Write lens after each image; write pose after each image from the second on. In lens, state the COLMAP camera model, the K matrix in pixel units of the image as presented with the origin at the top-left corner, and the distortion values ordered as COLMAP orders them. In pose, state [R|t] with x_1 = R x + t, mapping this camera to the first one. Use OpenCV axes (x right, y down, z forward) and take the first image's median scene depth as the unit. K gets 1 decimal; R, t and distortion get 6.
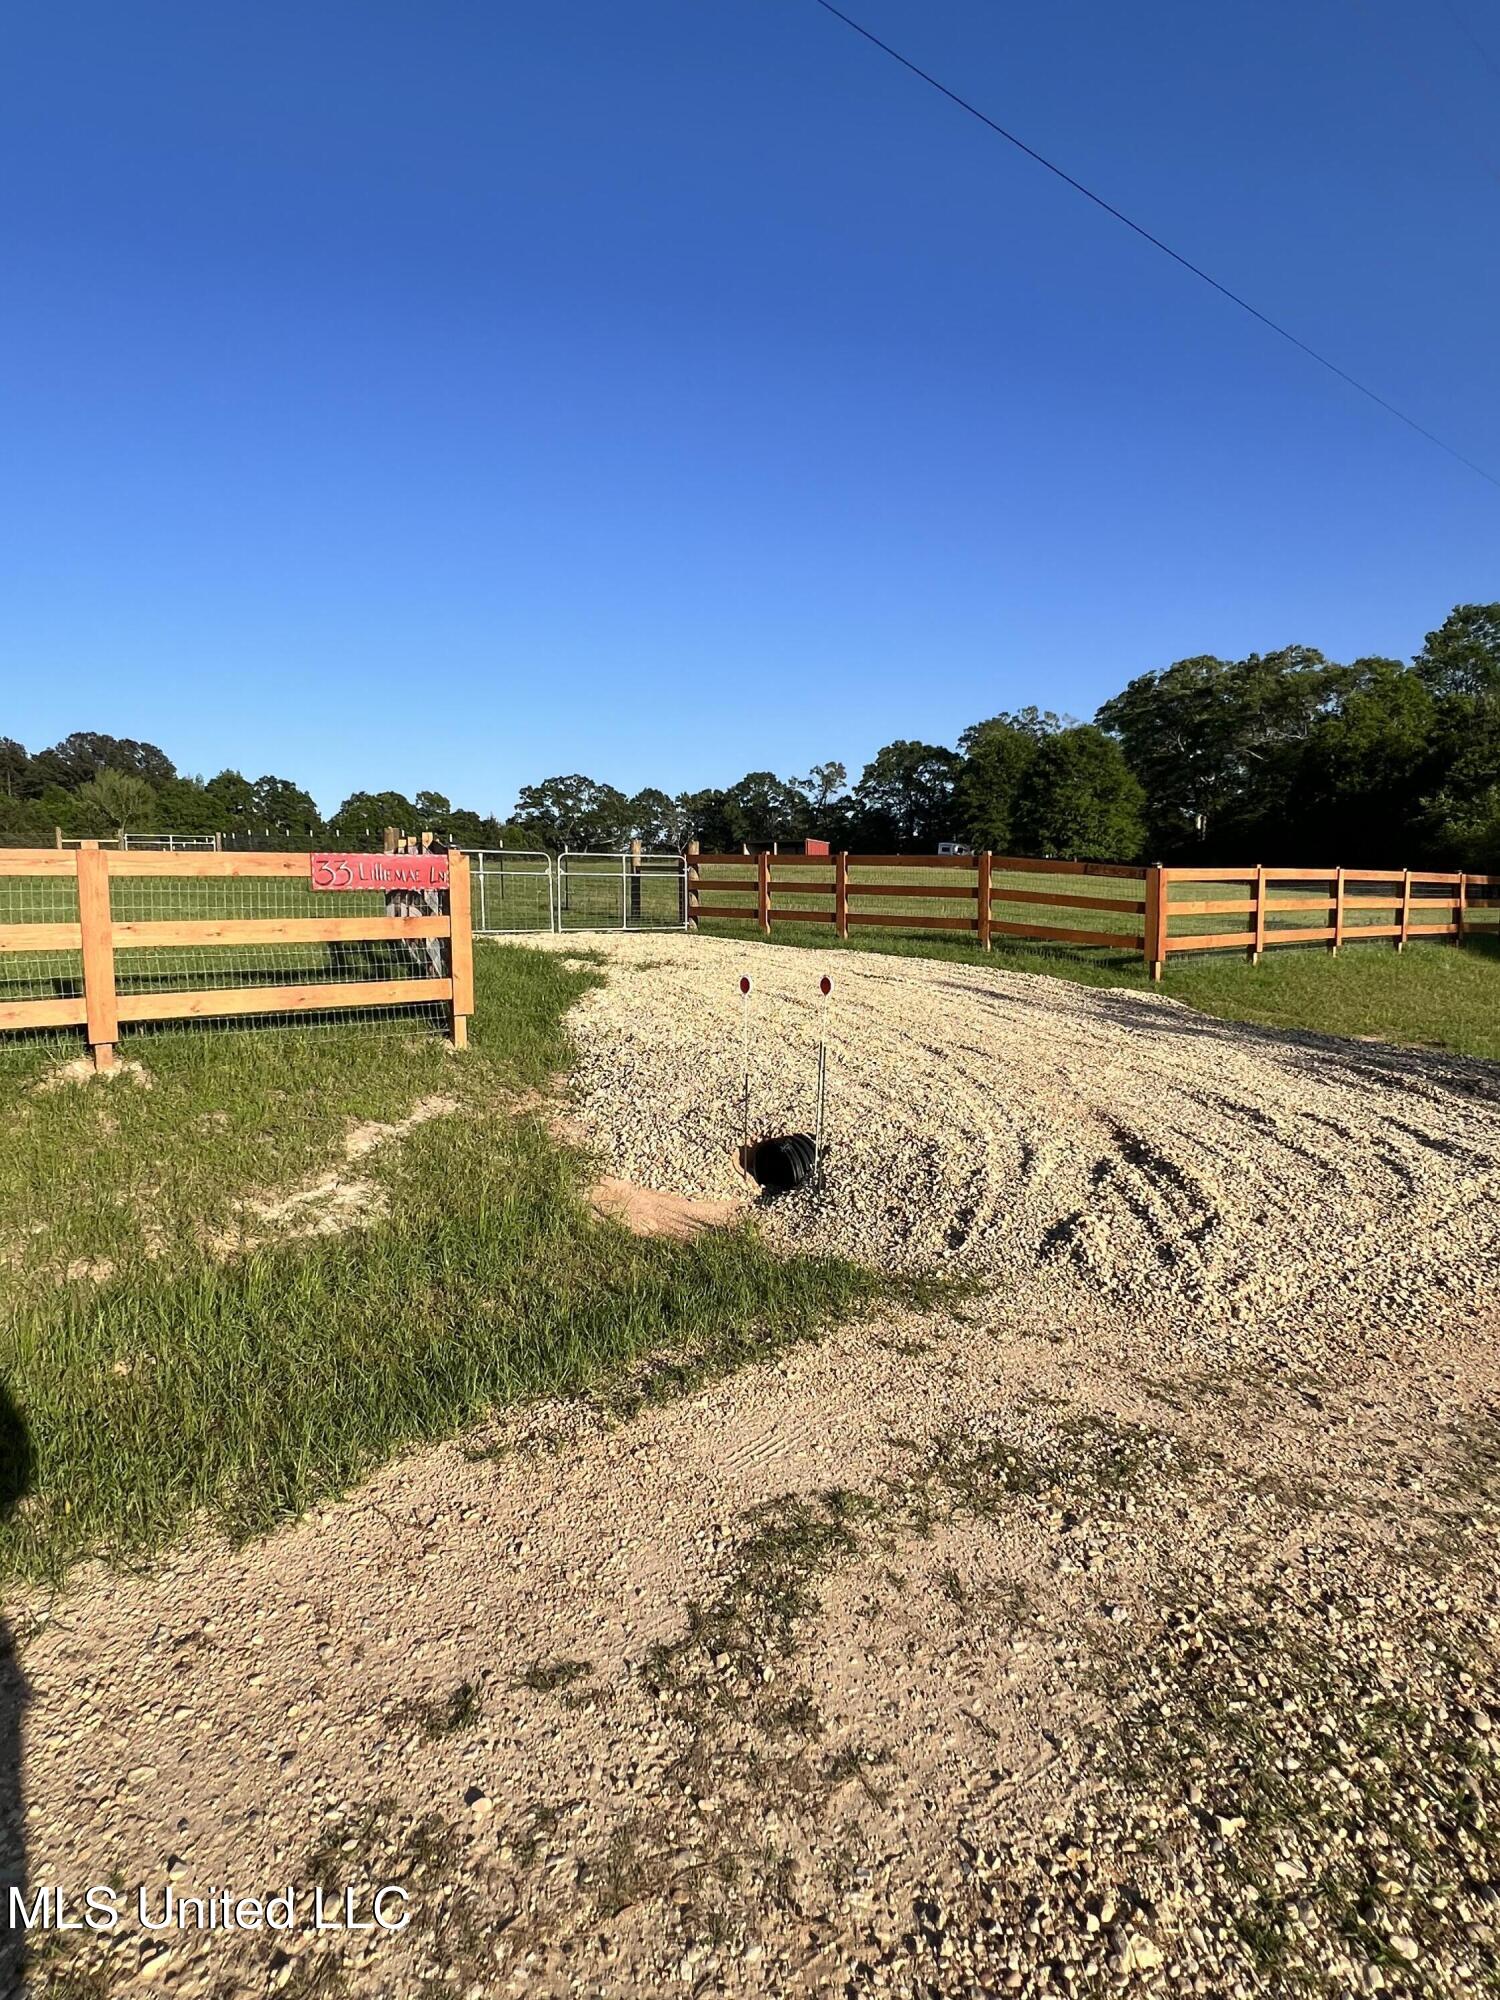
lens RADIAL K [[1060.1, 0, 757.6], [0, 1060.1, 1000.8], [0, 0, 1]] dist [-0.005450, -0.000110]
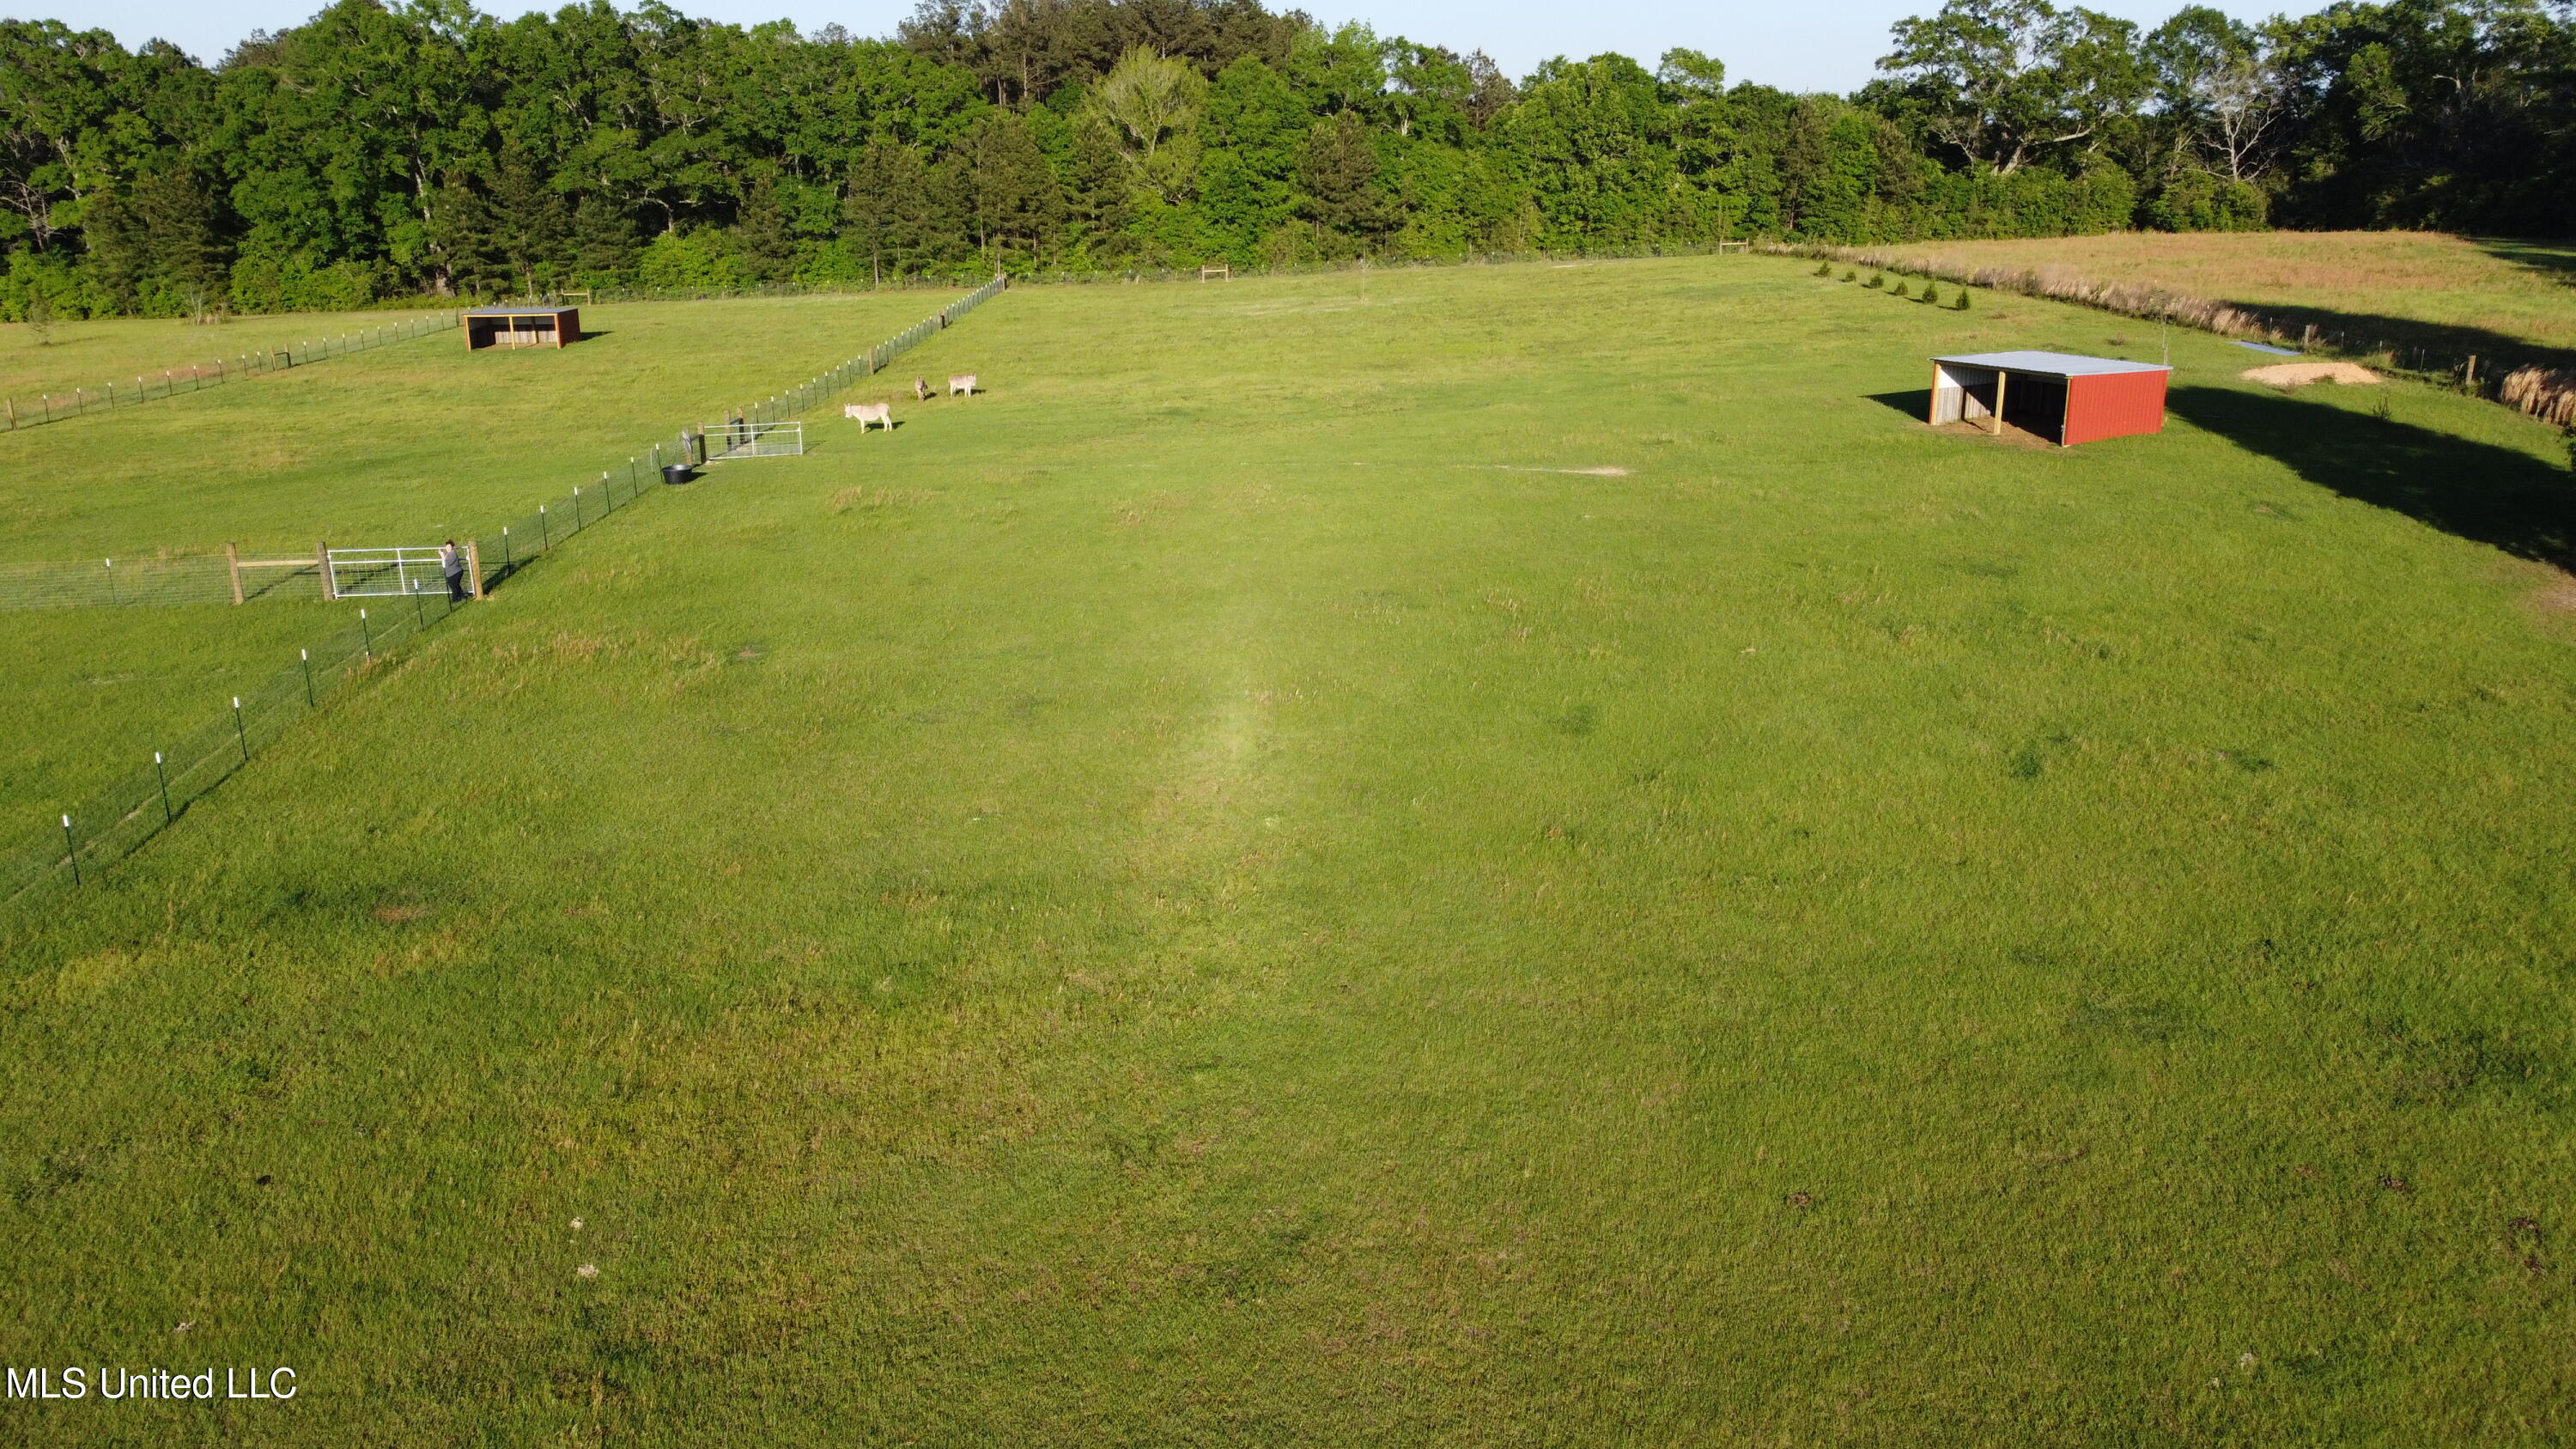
lens RADIAL K [[1982.3, 0, 1274.9], [0, 1982.3, 710.0], [0, 0, 1]] dist [0.009323, -0.011960]
pose [[0.811925, 0.158868, -0.561728, 0.126290], [-0.050083, 0.977666, 0.204112, -0.083135], [0.581609, -0.137590, 0.801748, 0.098526]]
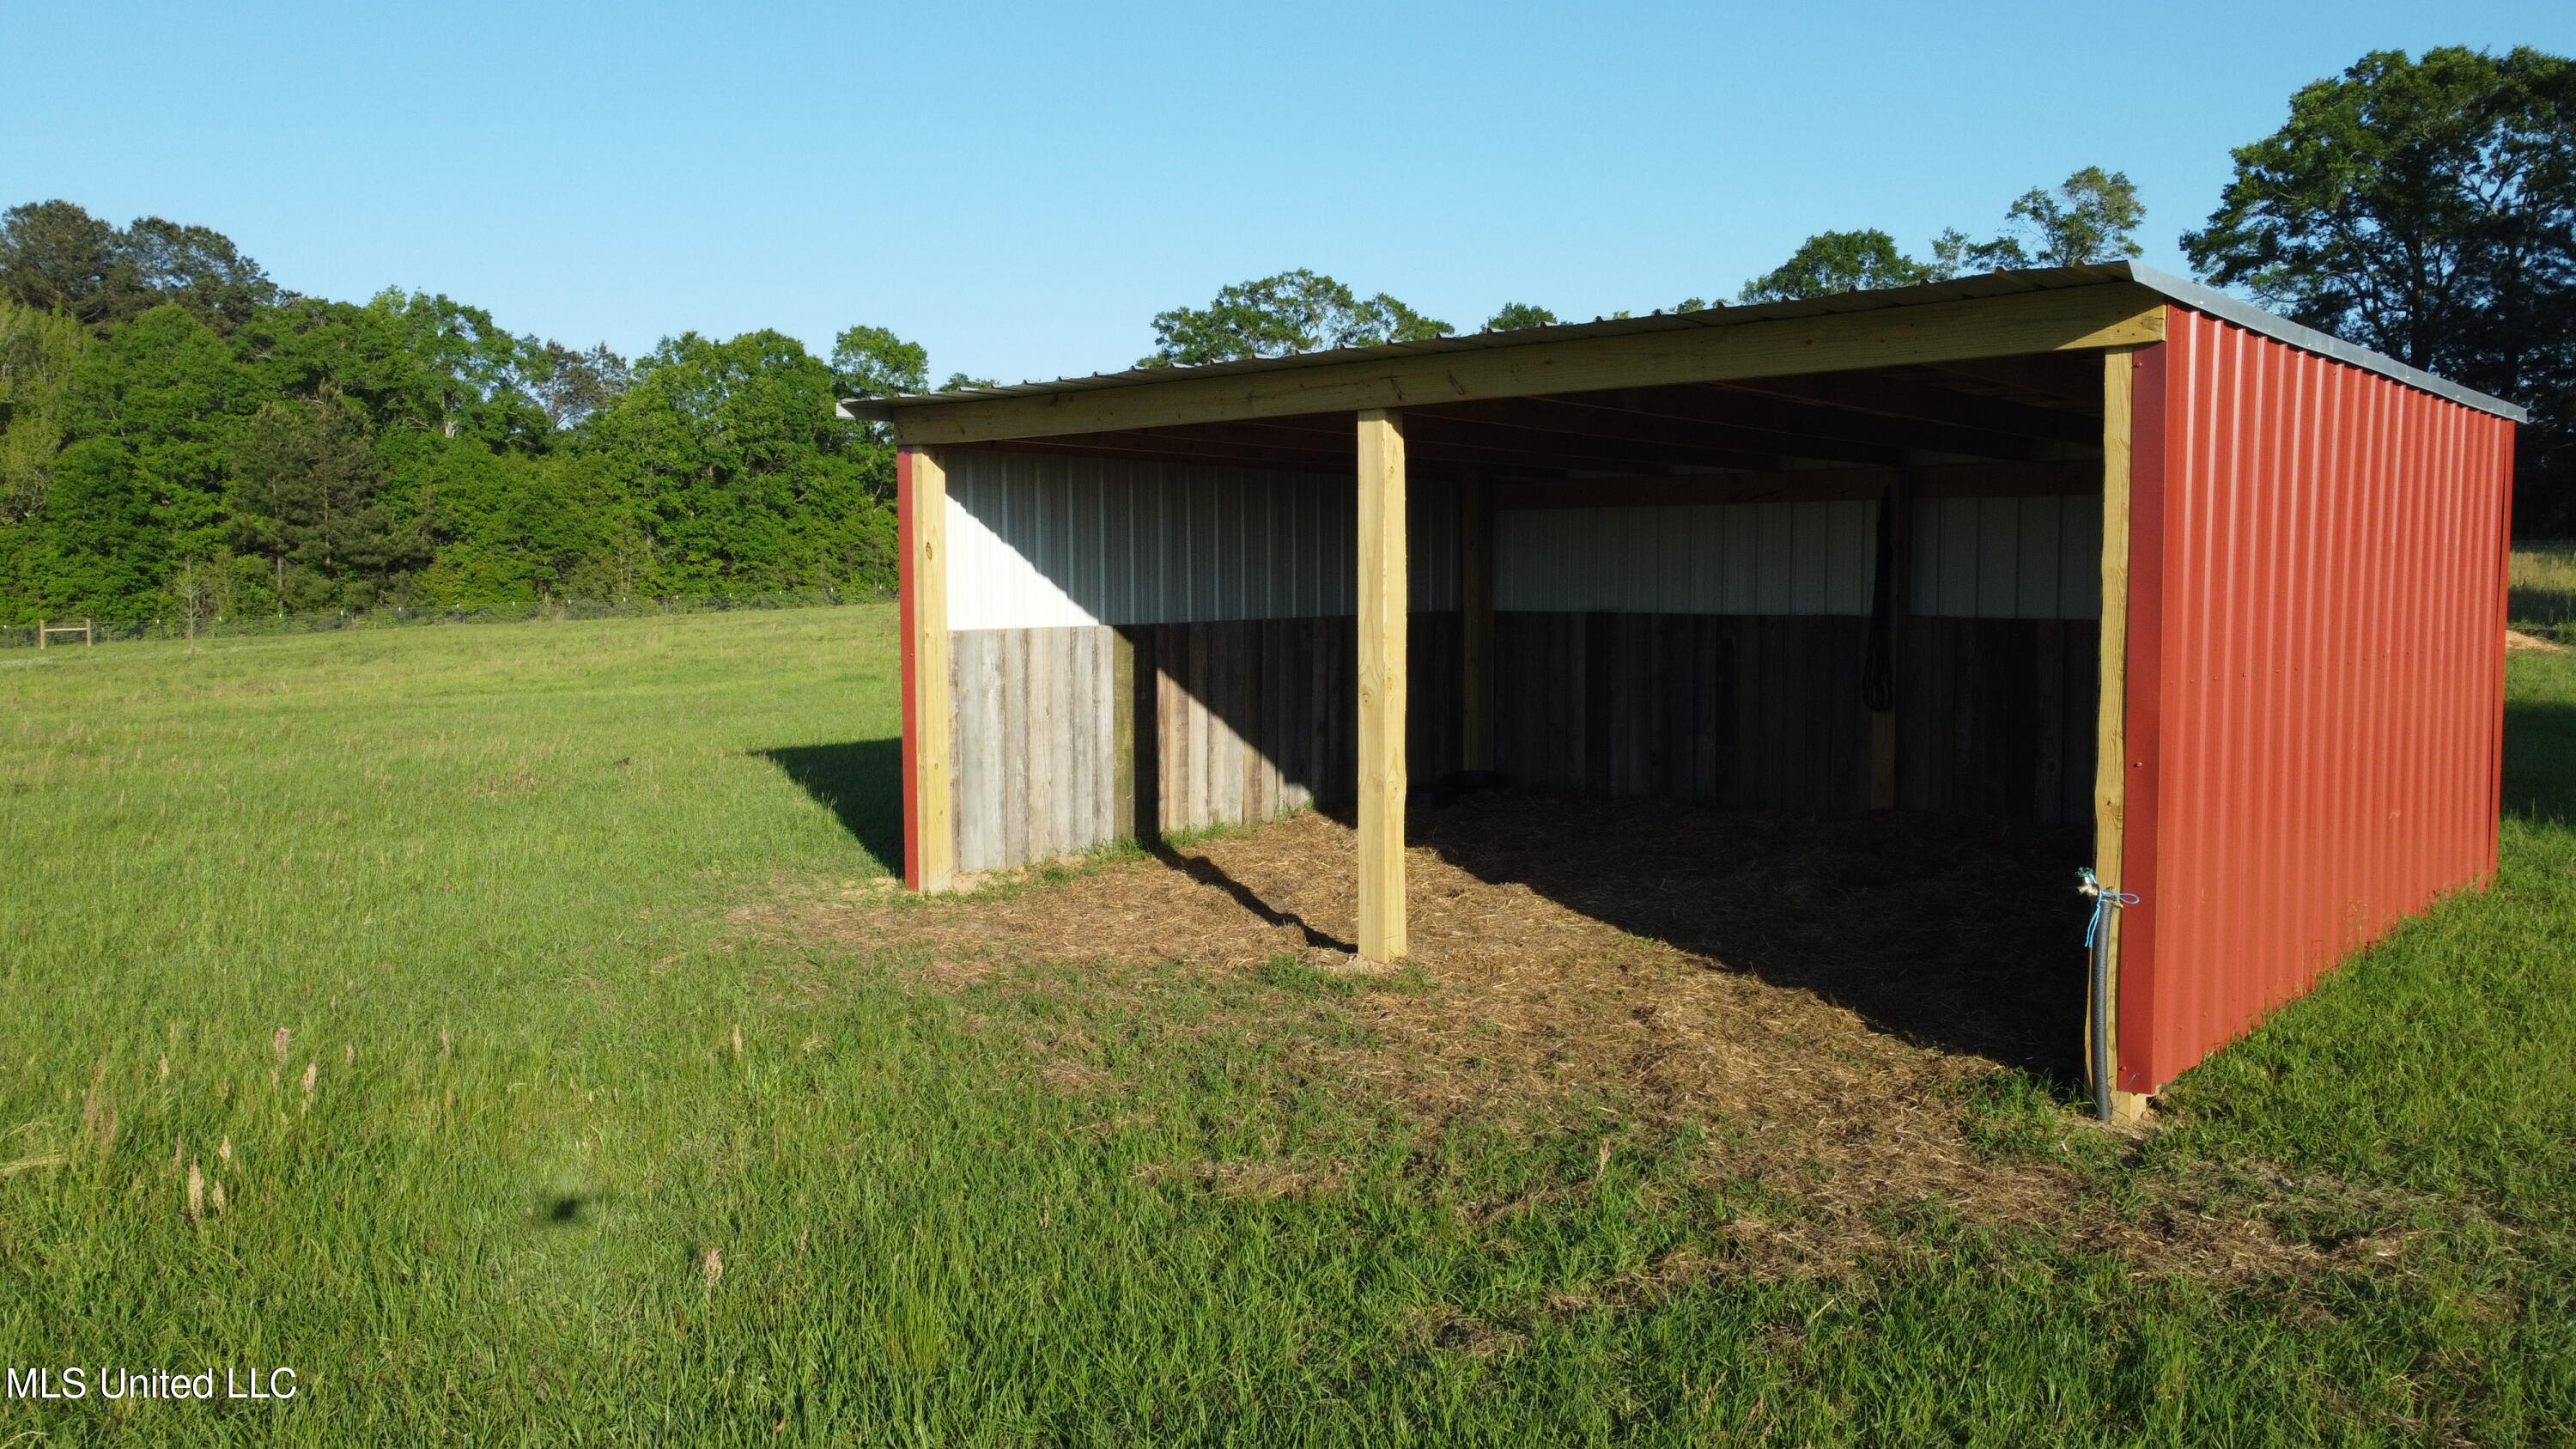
lens RADIAL K [[1982.3, 0, 1284.4], [0, 1982.3, 710.9], [0, 0, 1]] dist [0.009323, -0.011960]
pose [[0.955980, 0.020065, -0.292746, 0.023123], [-0.026669, 0.999472, -0.018585, -0.068313], [0.292219, 0.025574, 0.956009, 0.463086]]
